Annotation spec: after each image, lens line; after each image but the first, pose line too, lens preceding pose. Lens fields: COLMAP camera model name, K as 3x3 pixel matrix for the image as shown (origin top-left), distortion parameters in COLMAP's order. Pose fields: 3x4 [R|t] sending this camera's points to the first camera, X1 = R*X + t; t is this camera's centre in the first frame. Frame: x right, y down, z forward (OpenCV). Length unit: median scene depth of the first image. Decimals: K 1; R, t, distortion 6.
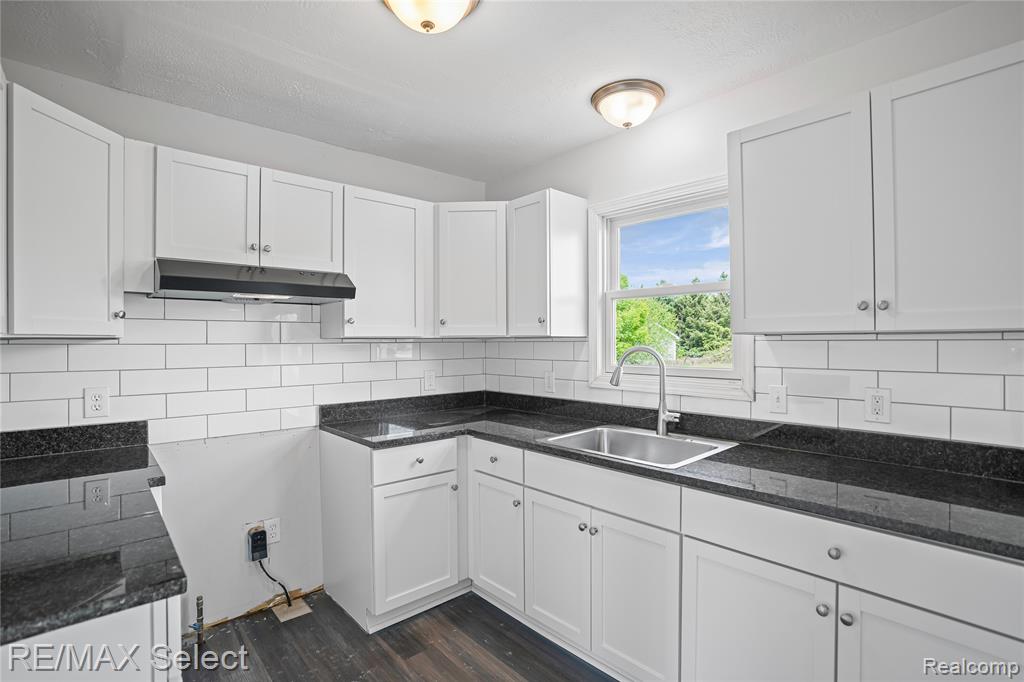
lens RADIAL K [[487.1, 0, 519.1], [0, 487.1, 342.1], [0, 0, 1]] dist [-0.076978, 0.033680]
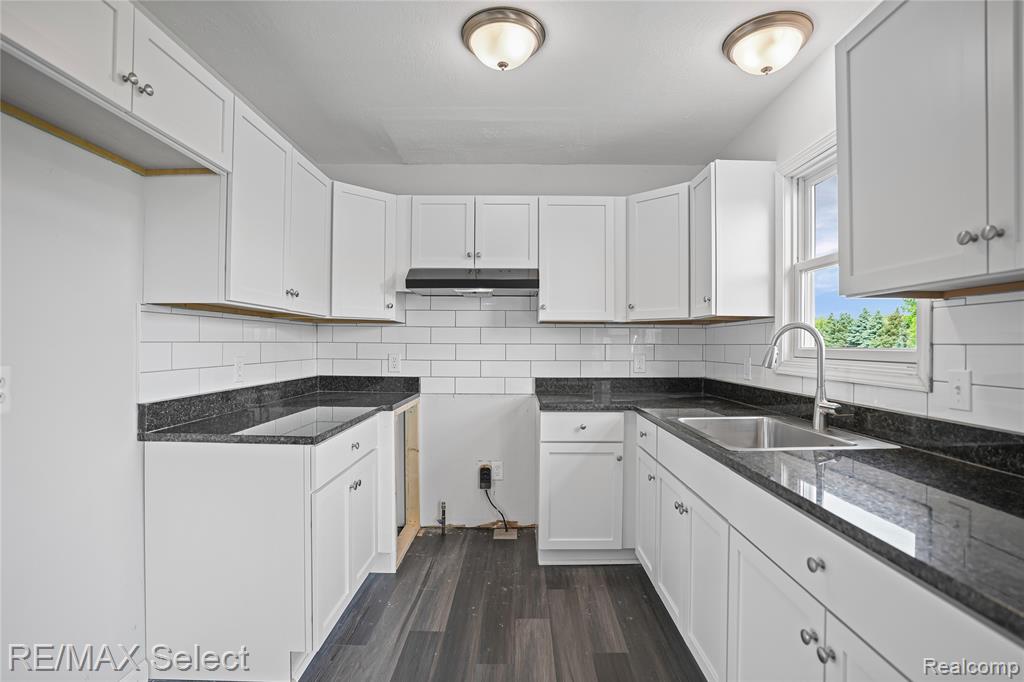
lens RADIAL K [[487.1, 0, 519.1], [0, 487.1, 342.1], [0, 0, 1]] dist [-0.076978, 0.033680]
pose [[0.737135, 0.005600, -0.675723, 0.439876], [-0.009123, 0.999957, -0.001666, 0.047353], [0.675684, 0.007393, 0.737154, 0.054369]]
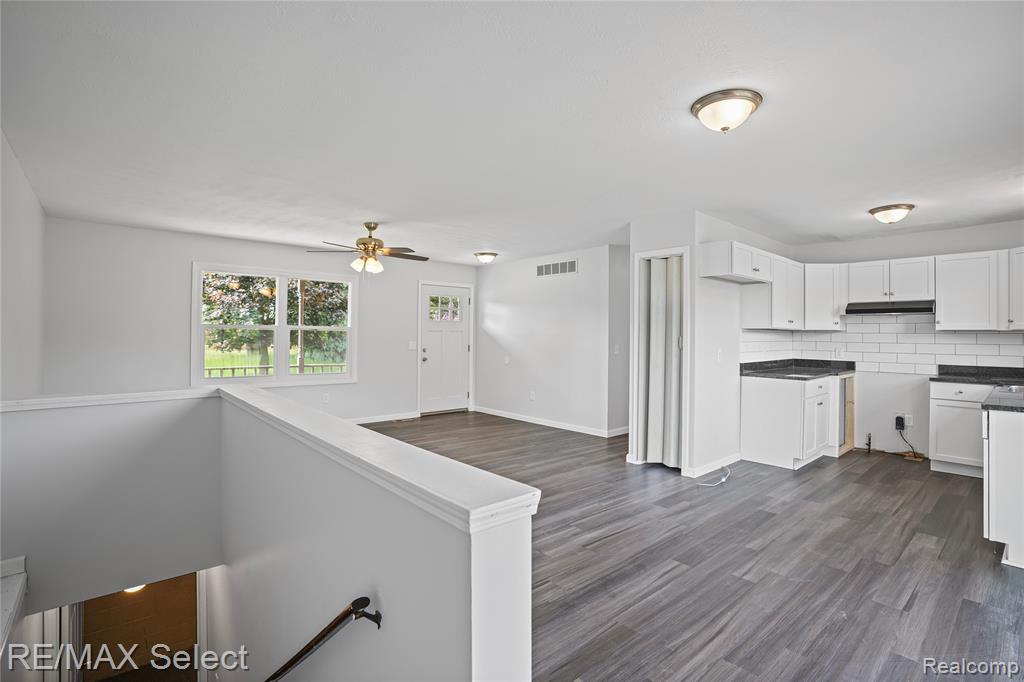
lens RADIAL K [[487.8, 0, 517.4], [0, 487.8, 331.3], [0, 0, 1]] dist [-0.074465, 0.030949]
pose [[-0.016667, -0.001687, -0.999860, 1.693411], [-0.010911, 0.999939, -0.001505, 0.017956], [0.999802, 0.010884, -0.016685, -0.769596]]
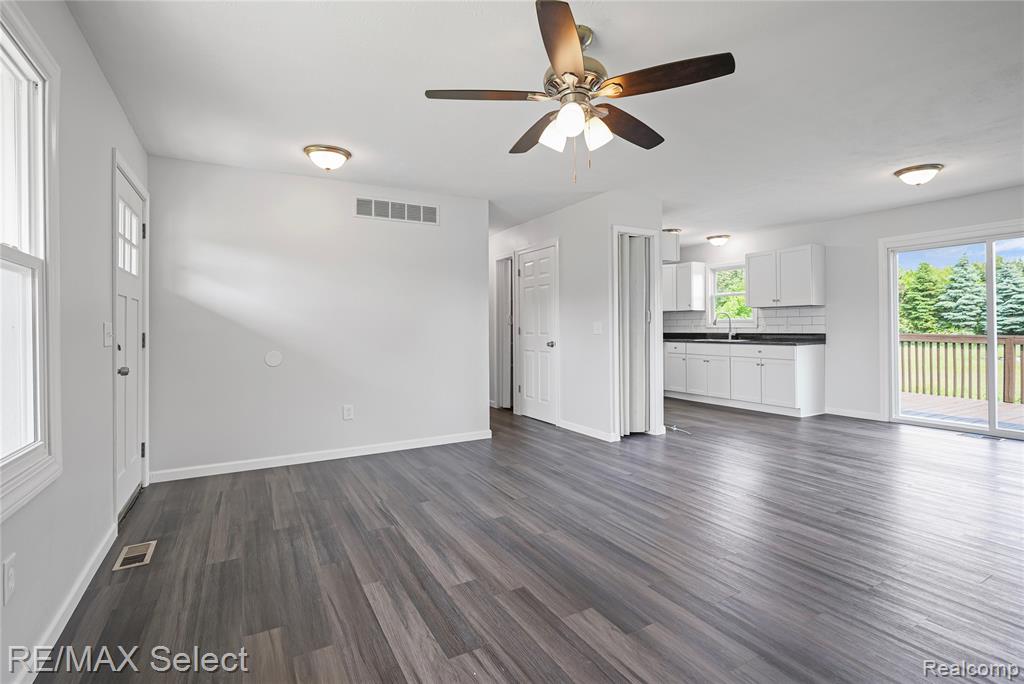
lens RADIAL K [[489.6, 0, 523.0], [0, 489.6, 328.7], [0, 0, 1]] dist [-0.002739, -0.000504]
pose [[0.976349, -0.003158, -0.216176, -0.334688], [0.003440, 0.999994, 0.000930, 0.103933], [0.216172, -0.001652, 0.976354, -2.389443]]
